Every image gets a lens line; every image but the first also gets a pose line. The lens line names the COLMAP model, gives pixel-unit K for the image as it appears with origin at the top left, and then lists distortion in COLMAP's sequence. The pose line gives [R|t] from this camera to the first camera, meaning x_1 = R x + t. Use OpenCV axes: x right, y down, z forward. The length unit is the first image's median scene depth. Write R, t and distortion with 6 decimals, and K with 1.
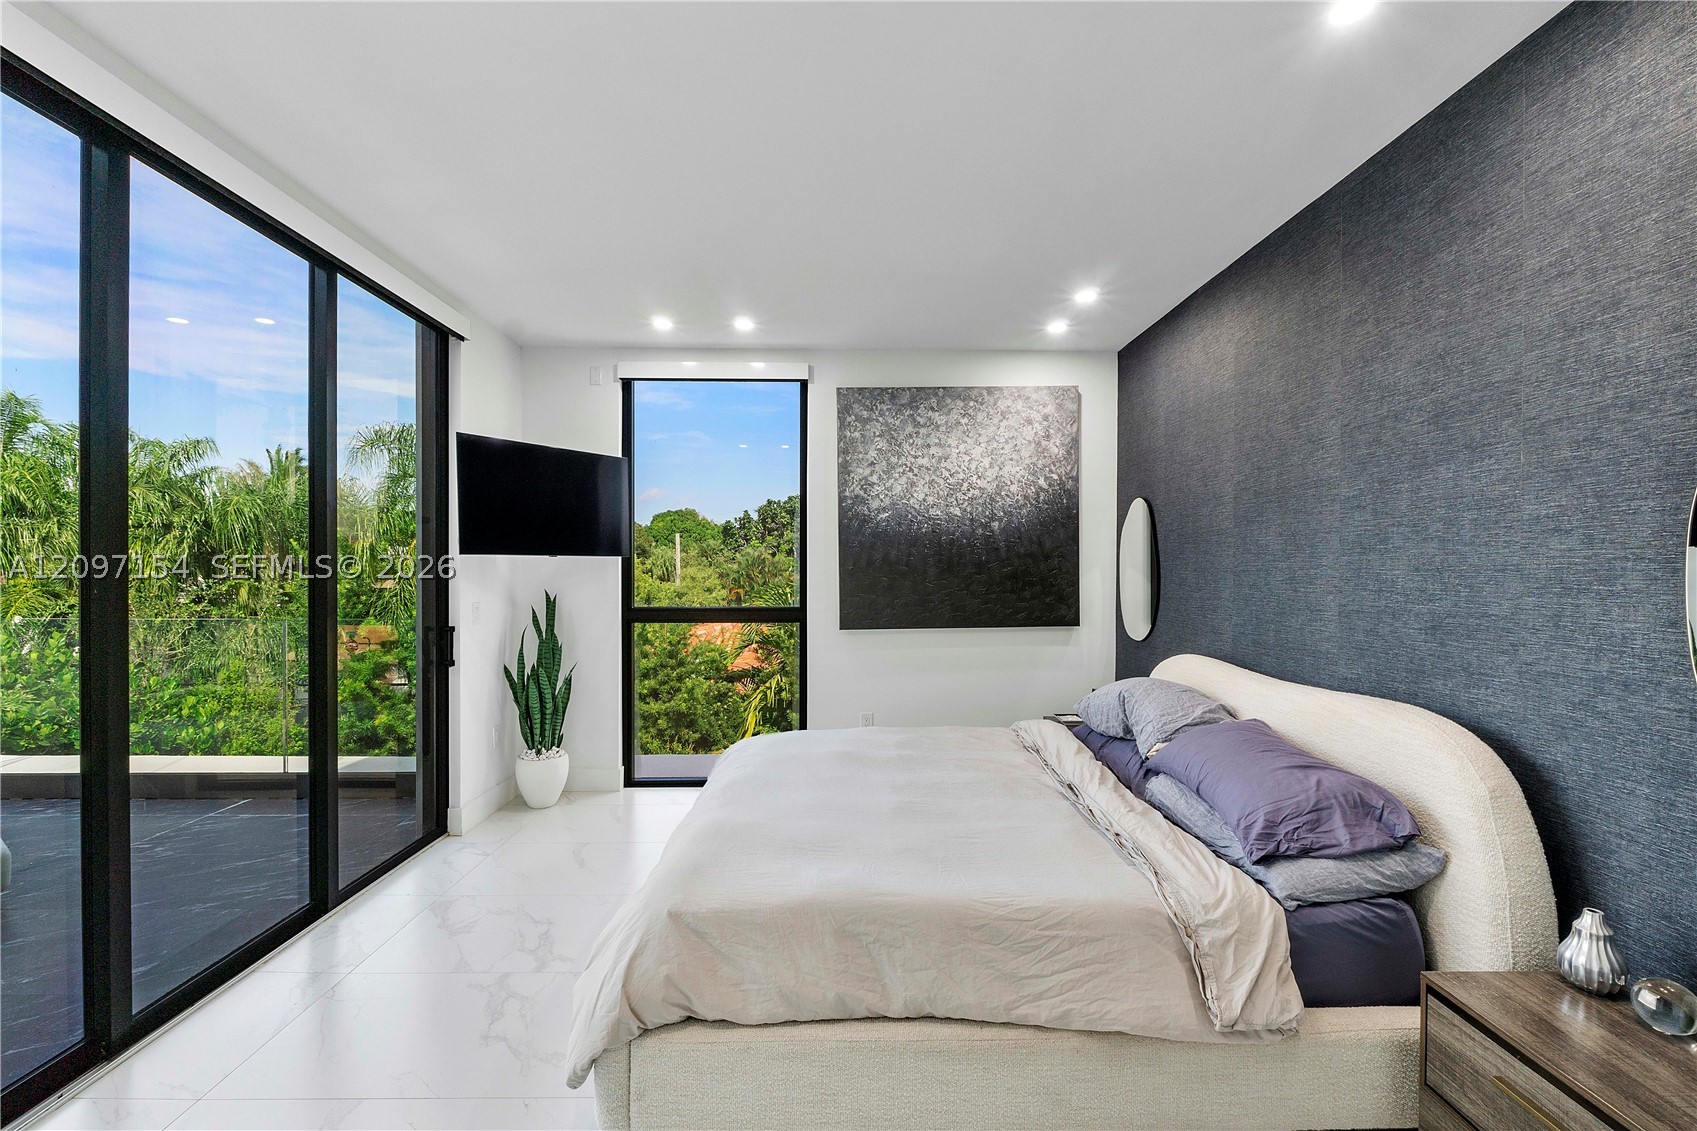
lens RADIAL K [[718.8, 0, 844.8], [0, 718.8, 575.4], [0, 0, 1]] dist [-0.006636, 0.000038]
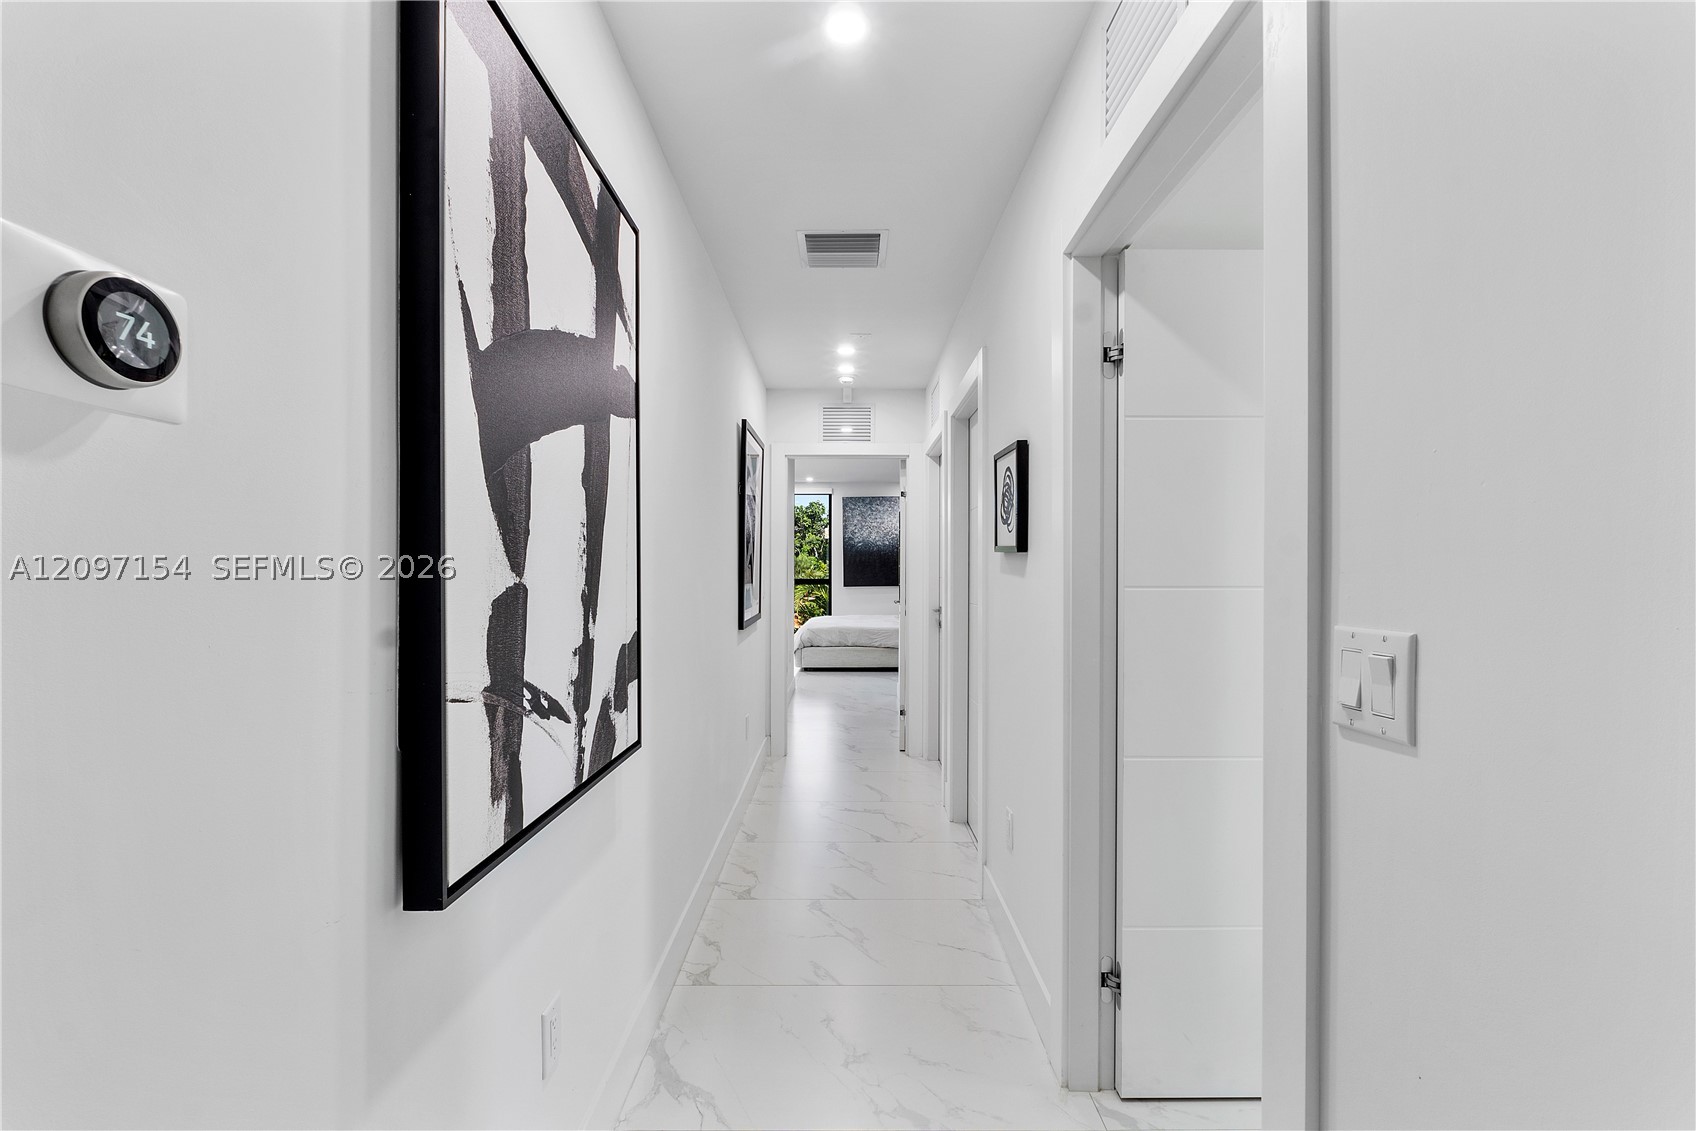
lens RADIAL K [[718.4, 0, 847.5], [0, 718.4, 568.1], [0, 0, 1]] dist [-0.006636, 0.000038]
pose [[0.999746, -0.003001, -0.022327, 0.067686], [0.002815, 0.999961, -0.008336, 0.028489], [0.022351, 0.008271, 0.999716, -1.702319]]
